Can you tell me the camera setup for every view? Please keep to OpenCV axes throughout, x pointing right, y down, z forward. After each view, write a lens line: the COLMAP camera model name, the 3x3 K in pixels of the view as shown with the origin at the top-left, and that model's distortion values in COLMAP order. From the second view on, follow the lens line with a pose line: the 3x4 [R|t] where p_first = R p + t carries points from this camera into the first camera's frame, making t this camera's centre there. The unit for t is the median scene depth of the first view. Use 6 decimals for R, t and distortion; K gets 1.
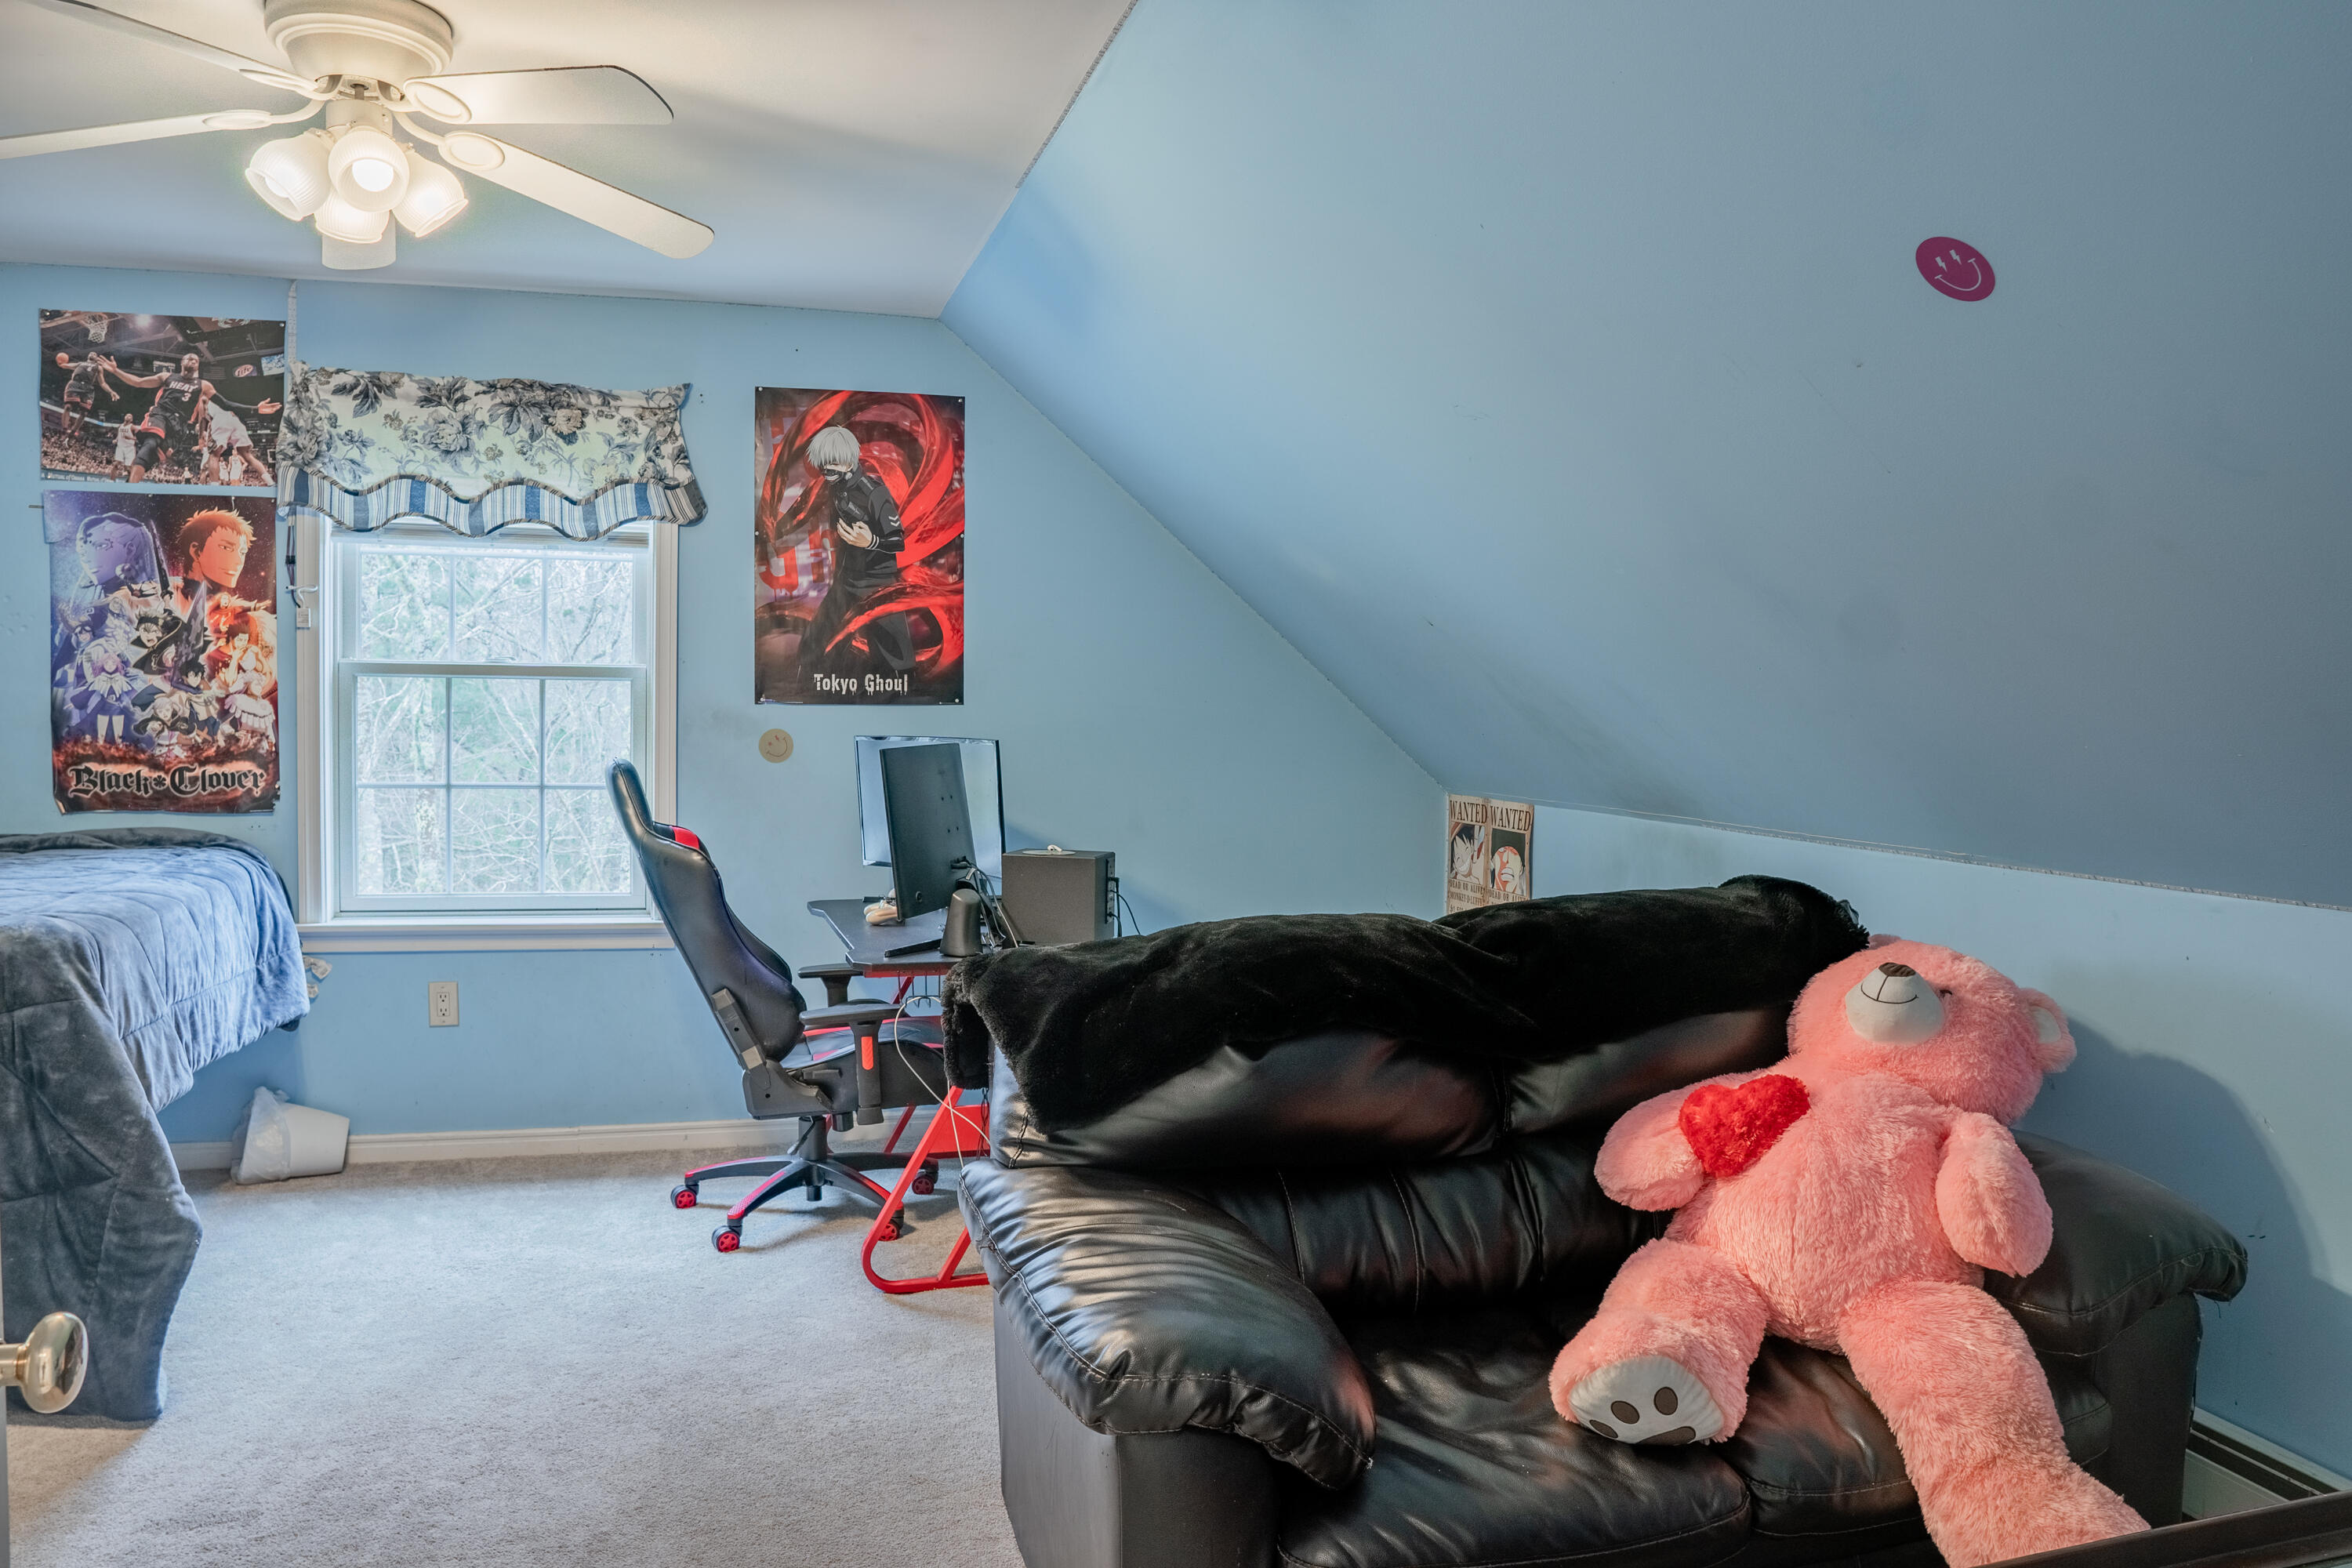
lens RADIAL K [[1665.4, 0, 1176.0], [0, 1665.4, 784.0], [0, 0, 1]] dist [-0.108391, 0.071759]
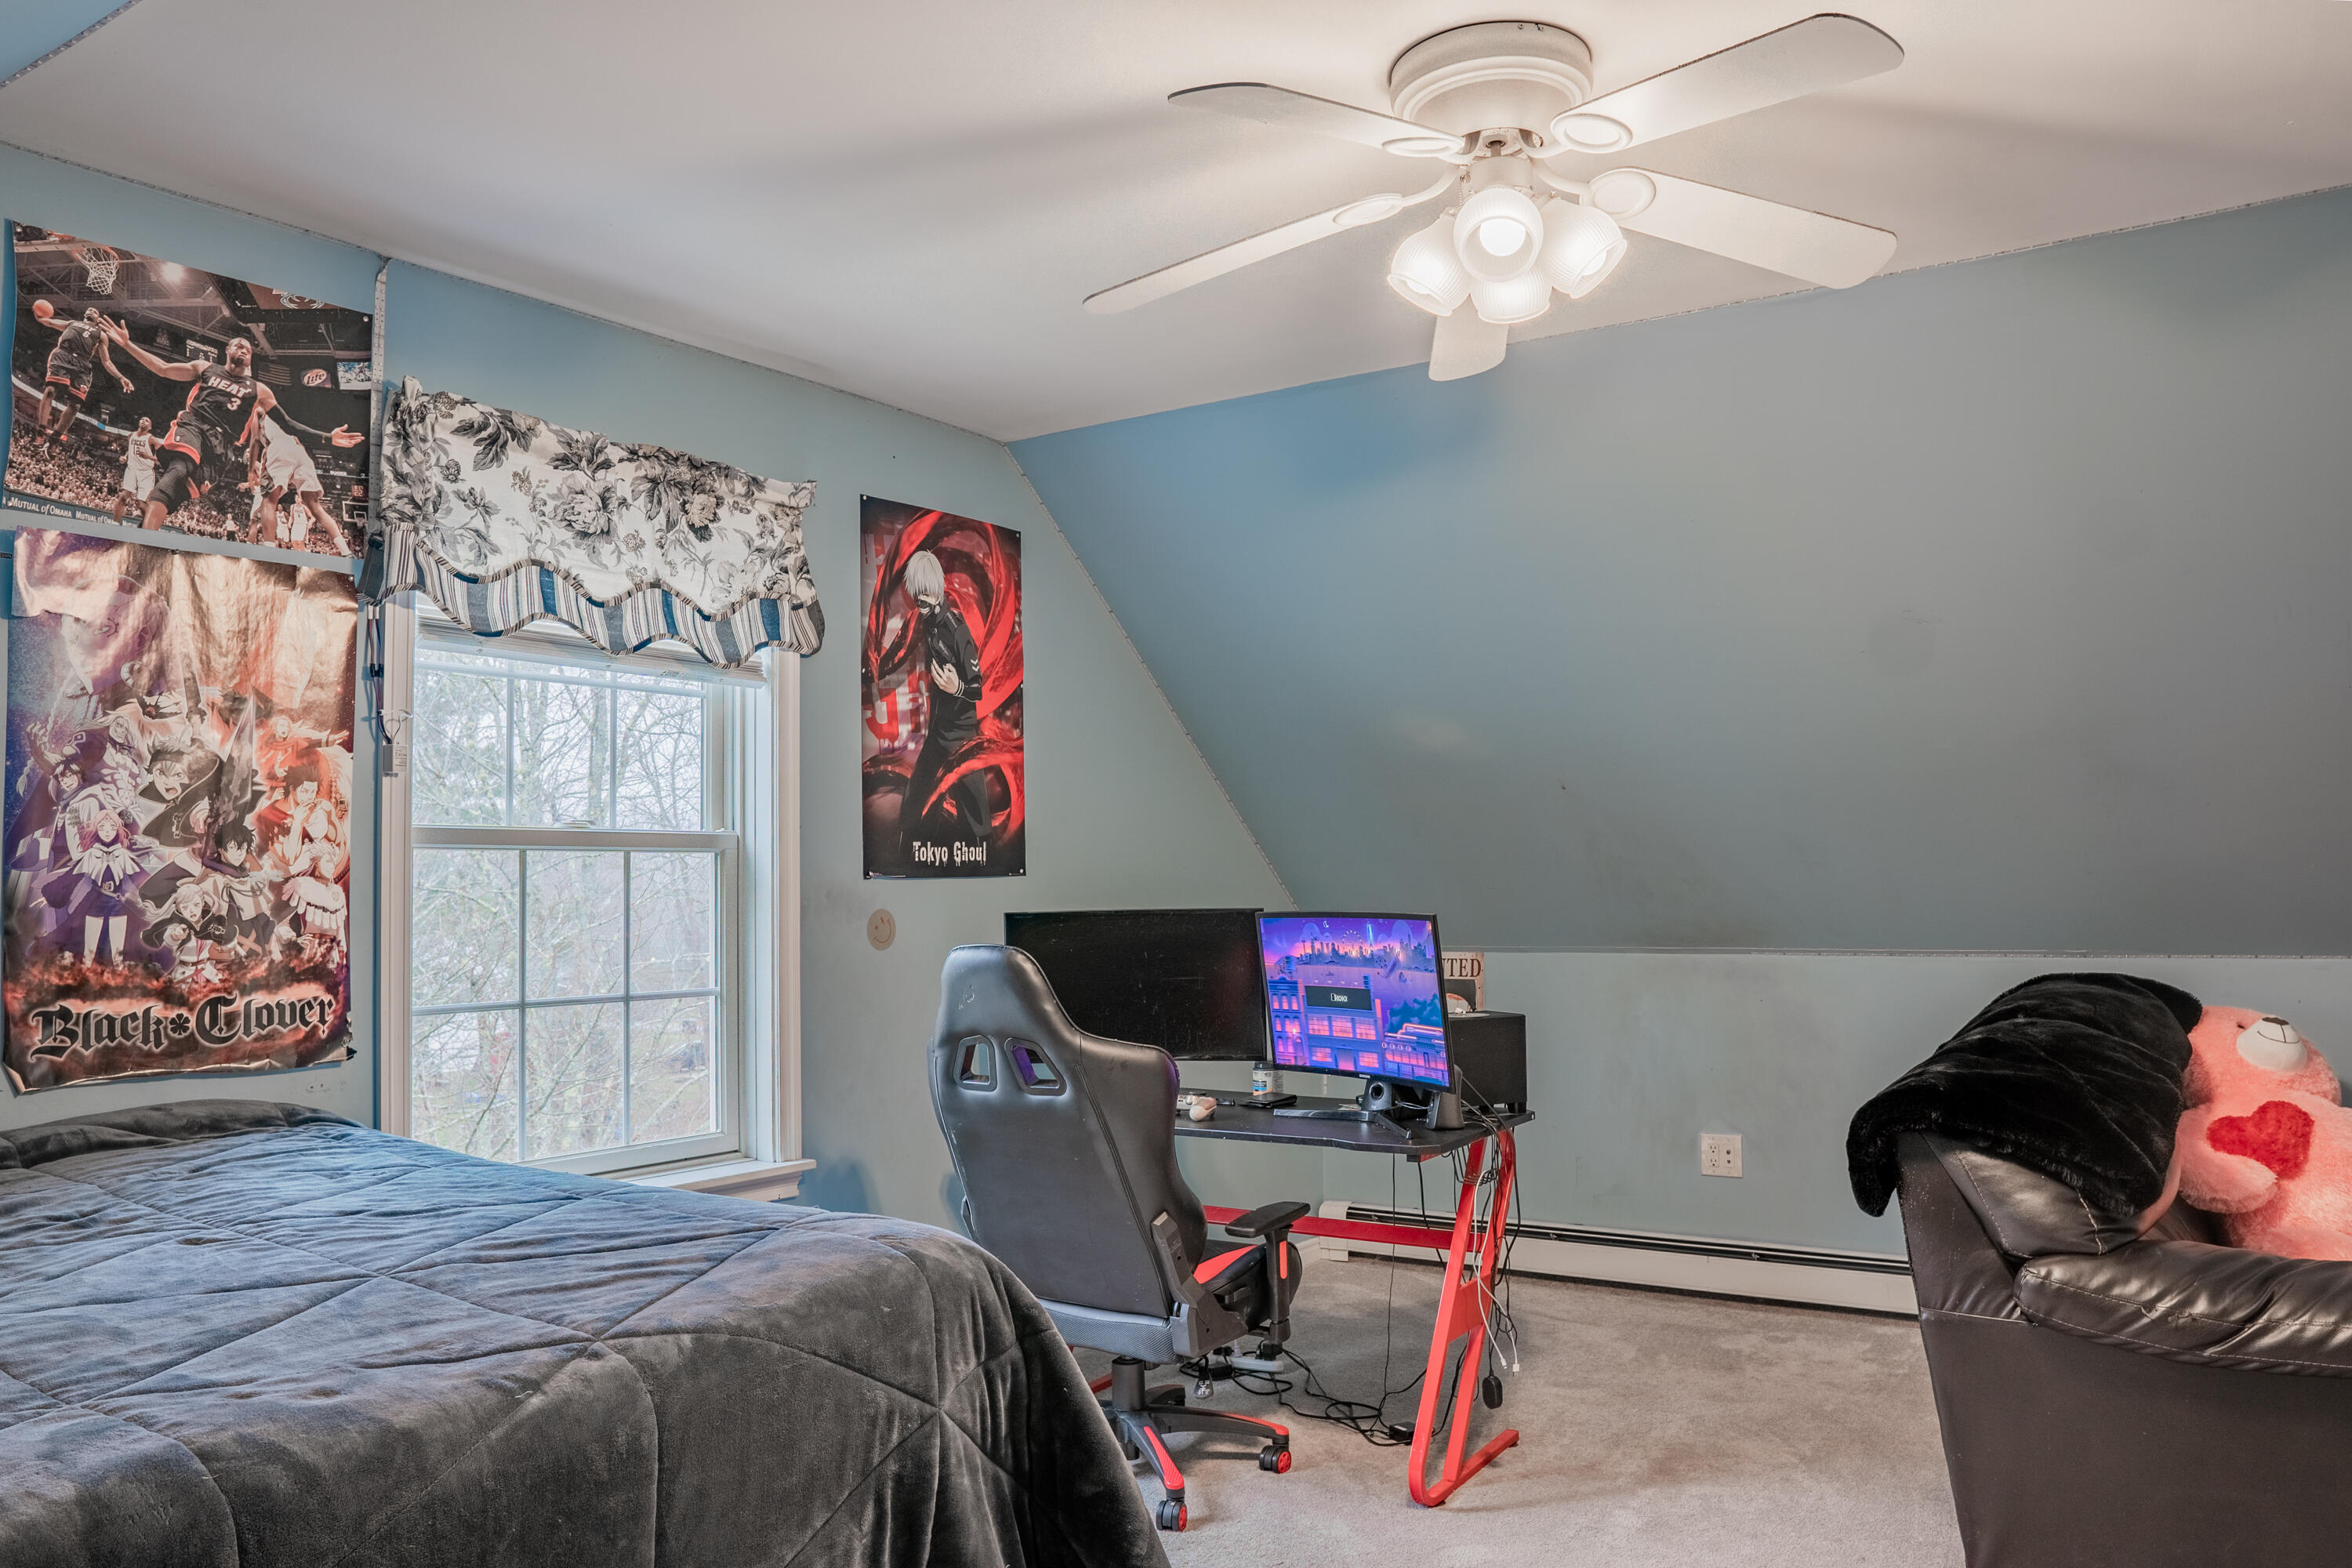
lens RADIAL K [[1665.4, 0, 1176.0], [0, 1665.4, 784.0], [0, 0, 1]] dist [-0.108391, 0.071759]
pose [[0.786682, 0.011128, 0.617258, -0.699987], [0.050392, 0.995344, -0.082167, -0.022223], [-0.615298, 0.095744, 0.782459, 0.290298]]
